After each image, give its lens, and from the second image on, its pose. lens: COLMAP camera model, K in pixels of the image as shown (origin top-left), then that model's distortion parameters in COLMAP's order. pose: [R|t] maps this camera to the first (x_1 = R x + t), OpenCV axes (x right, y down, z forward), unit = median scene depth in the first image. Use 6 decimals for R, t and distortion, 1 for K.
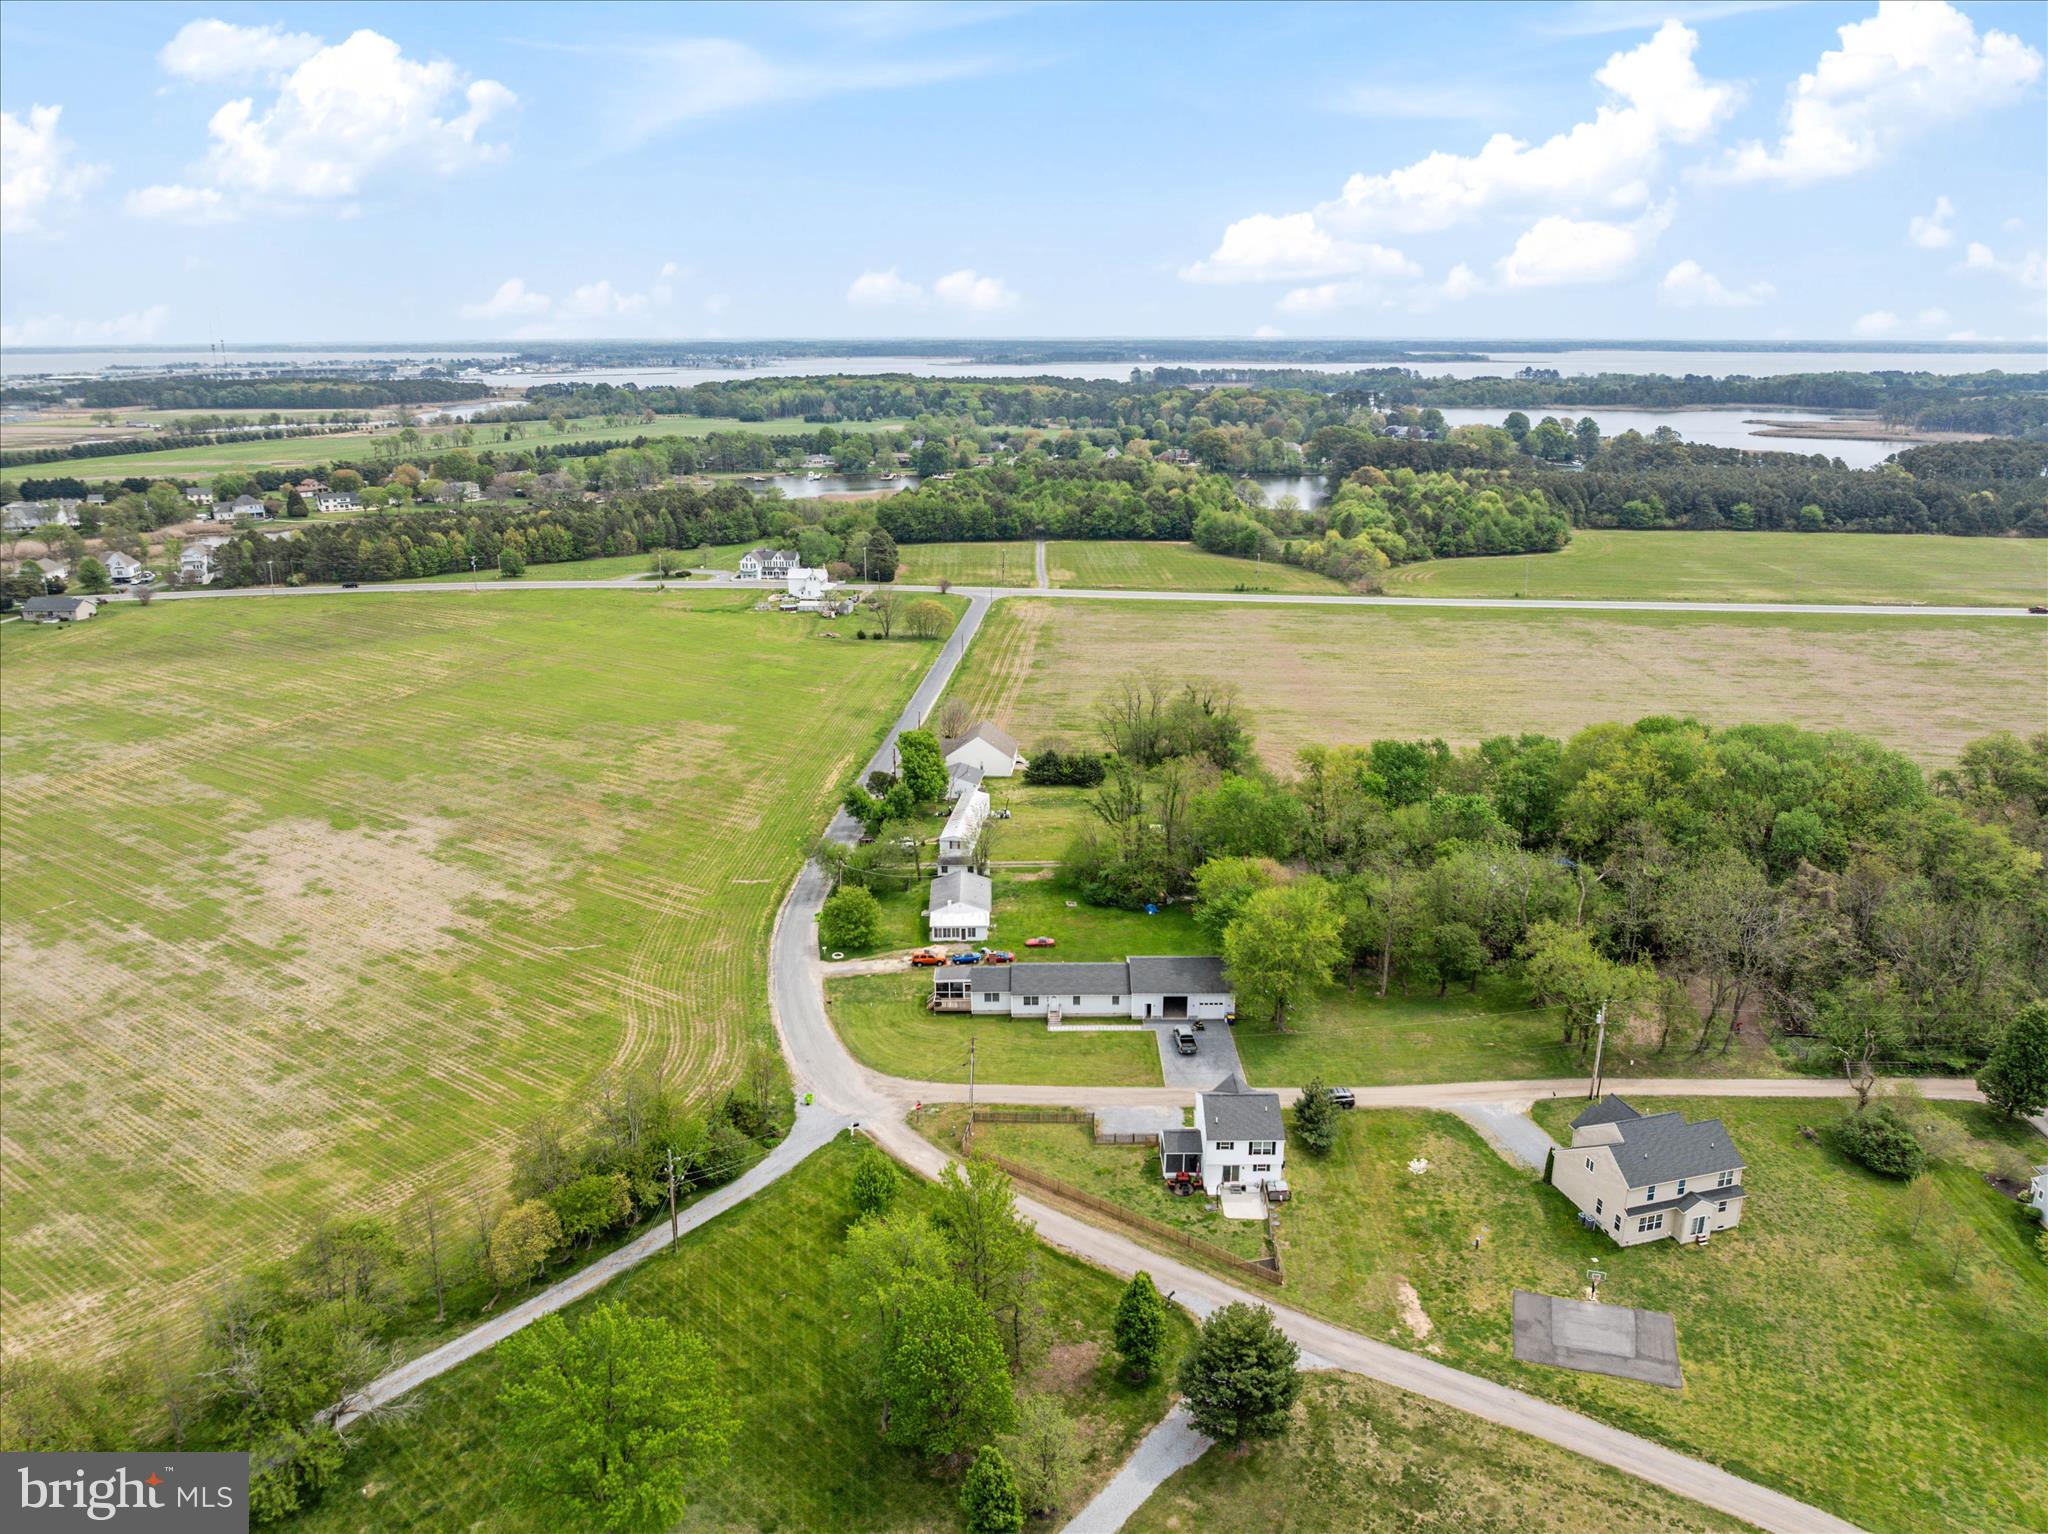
lens RADIAL K [[1438.4, 0, 1045.0], [0, 1438.4, 759.0], [0, 0, 1]] dist [-0.029129, -0.004760]
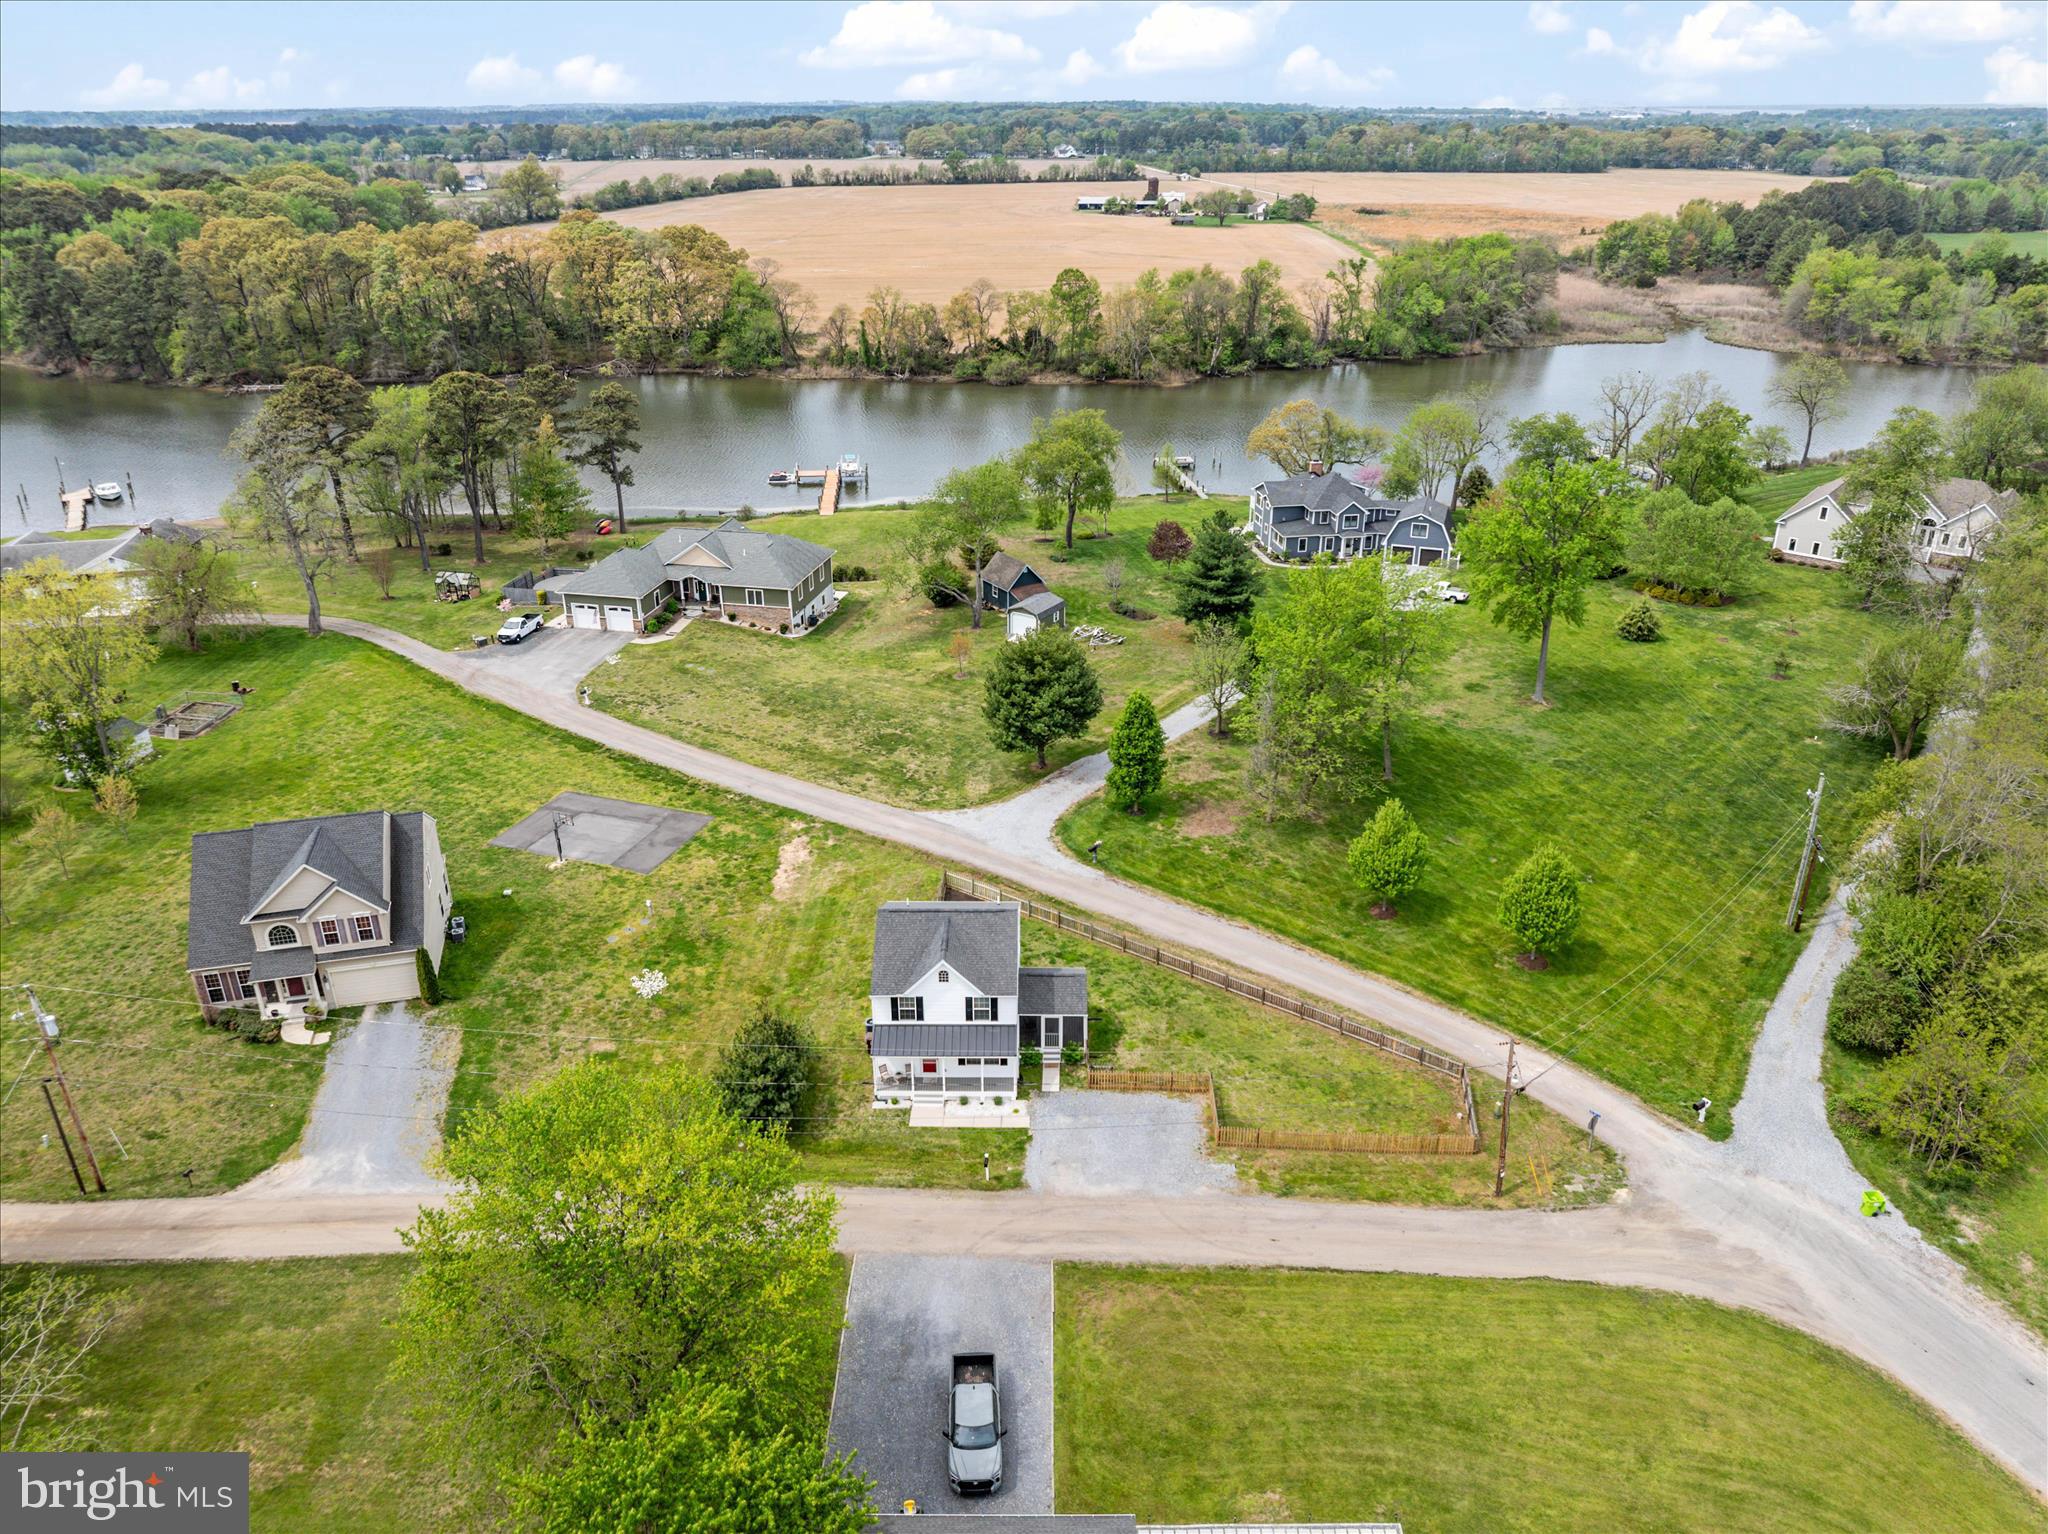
lens RADIAL K [[1438.4, 0, 1028.9], [0, 1438.4, 769.2], [0, 0, 1]] dist [-0.029129, -0.004760]
pose [[-0.999859, -0.005207, 0.015987, 0.075822], [0.006734, 0.747205, 0.664559, -0.131707], [-0.015406, 0.664573, -0.747065, 1.075374]]
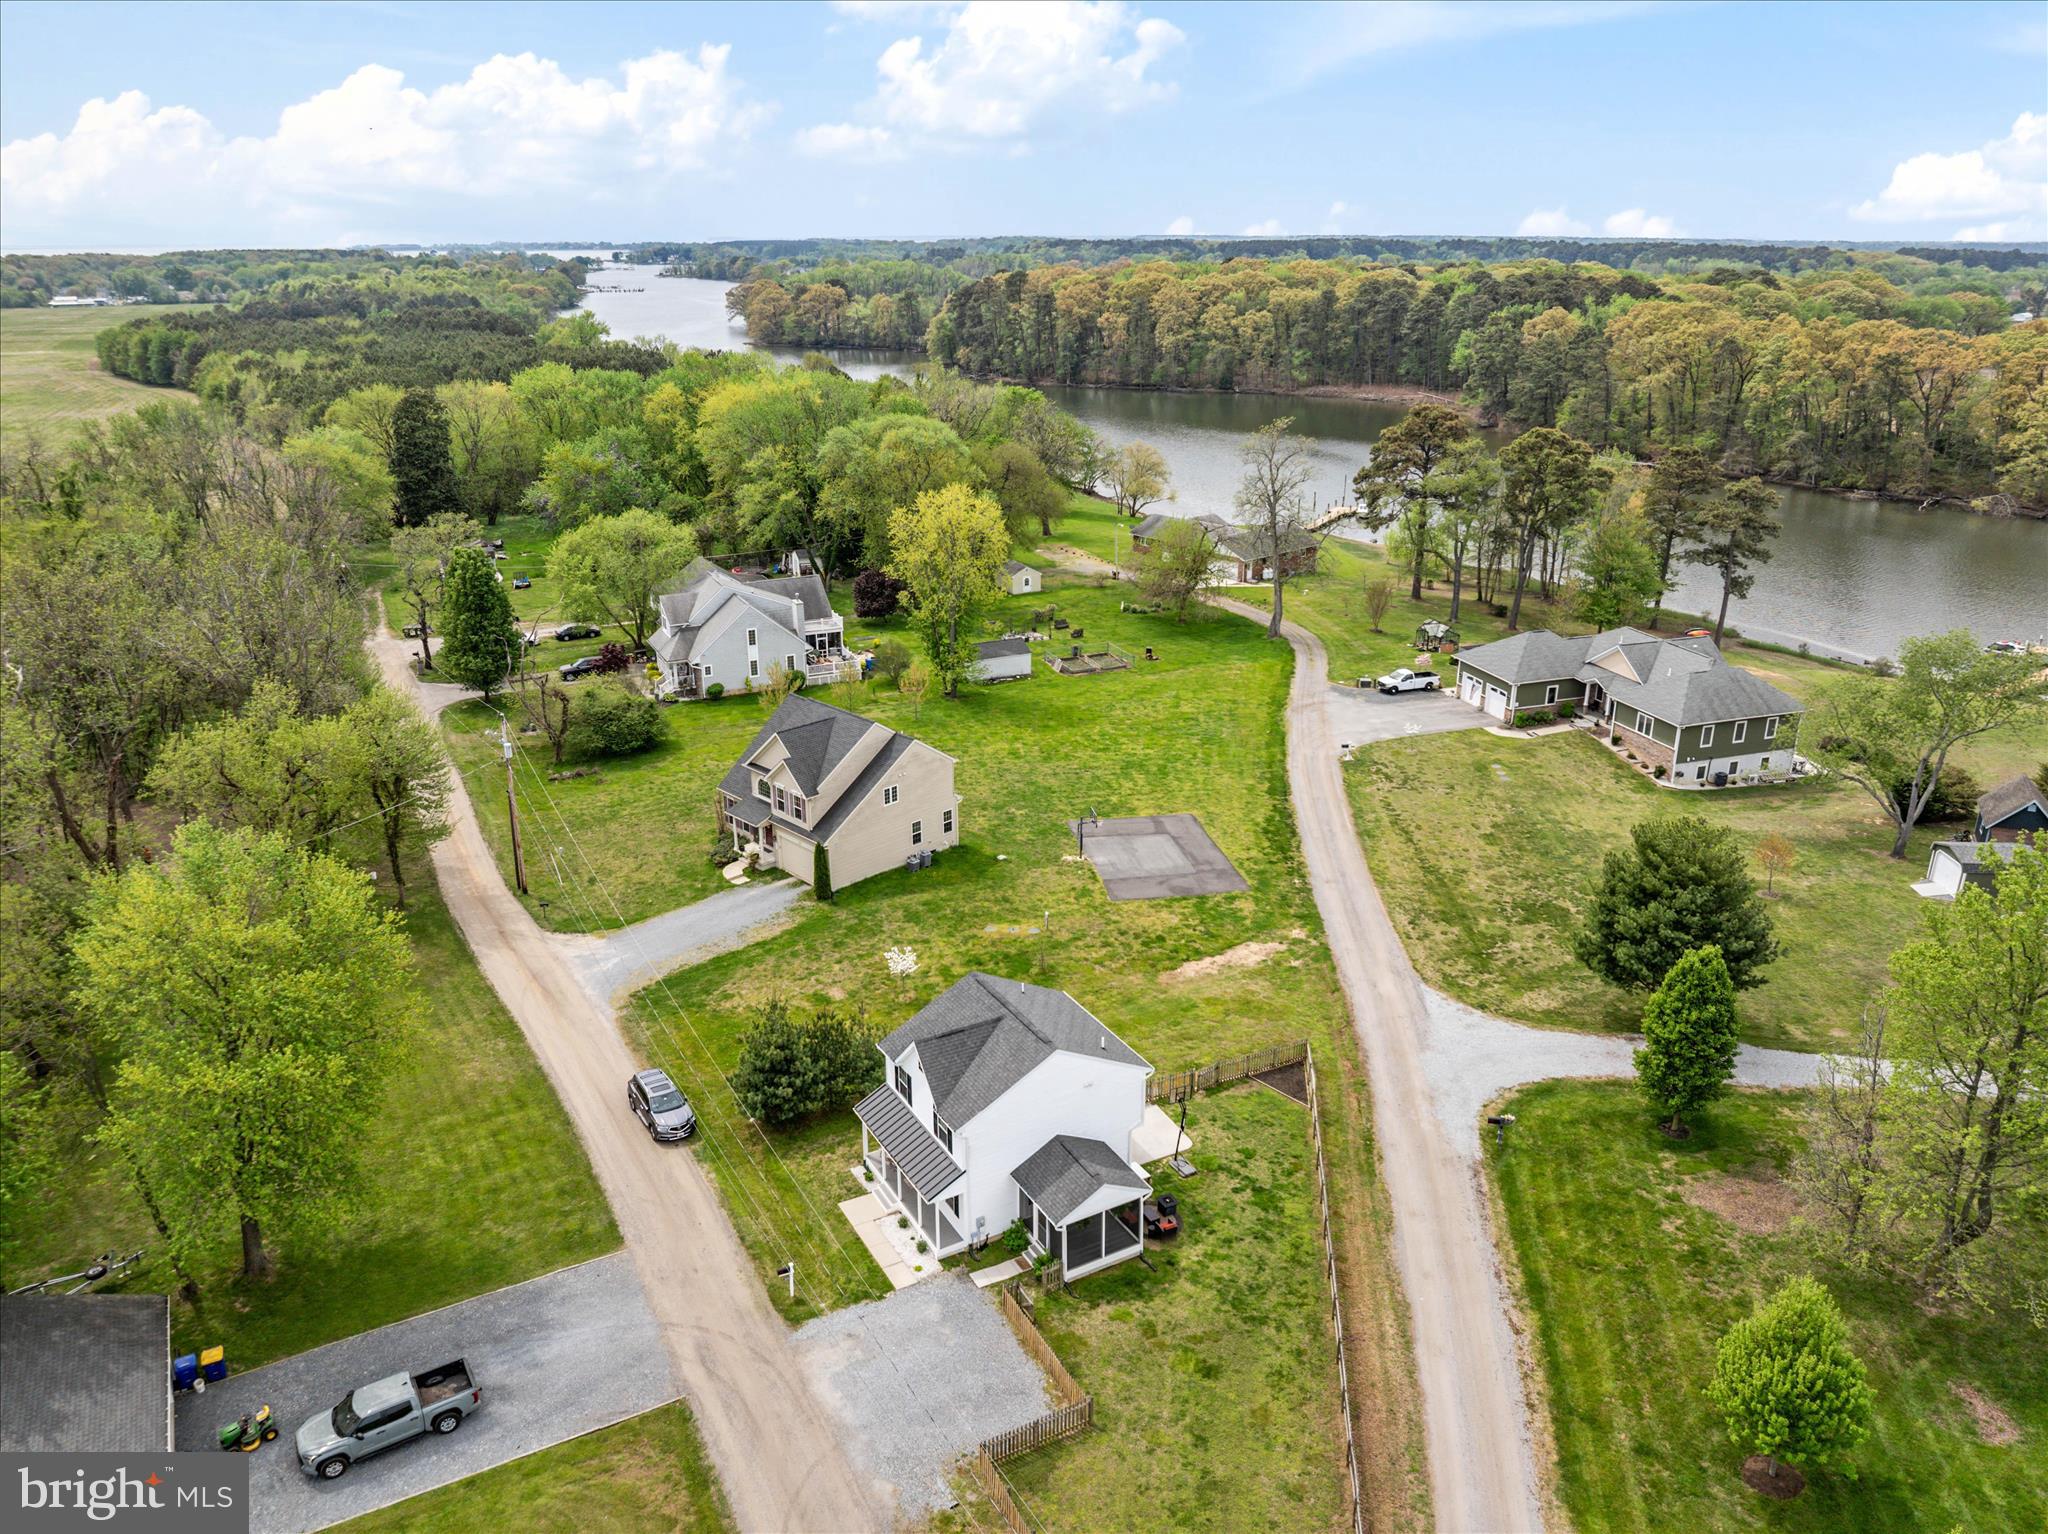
lens RADIAL K [[1438.4, 0, 1022.8], [0, 1438.4, 769.1], [0, 0, 1]] dist [-0.029129, -0.004760]
pose [[-0.480643, -0.305063, 0.822143, -0.155405], [0.250324, 0.850797, 0.462041, -0.020535], [-0.840429, 0.427879, -0.332565, 0.870876]]
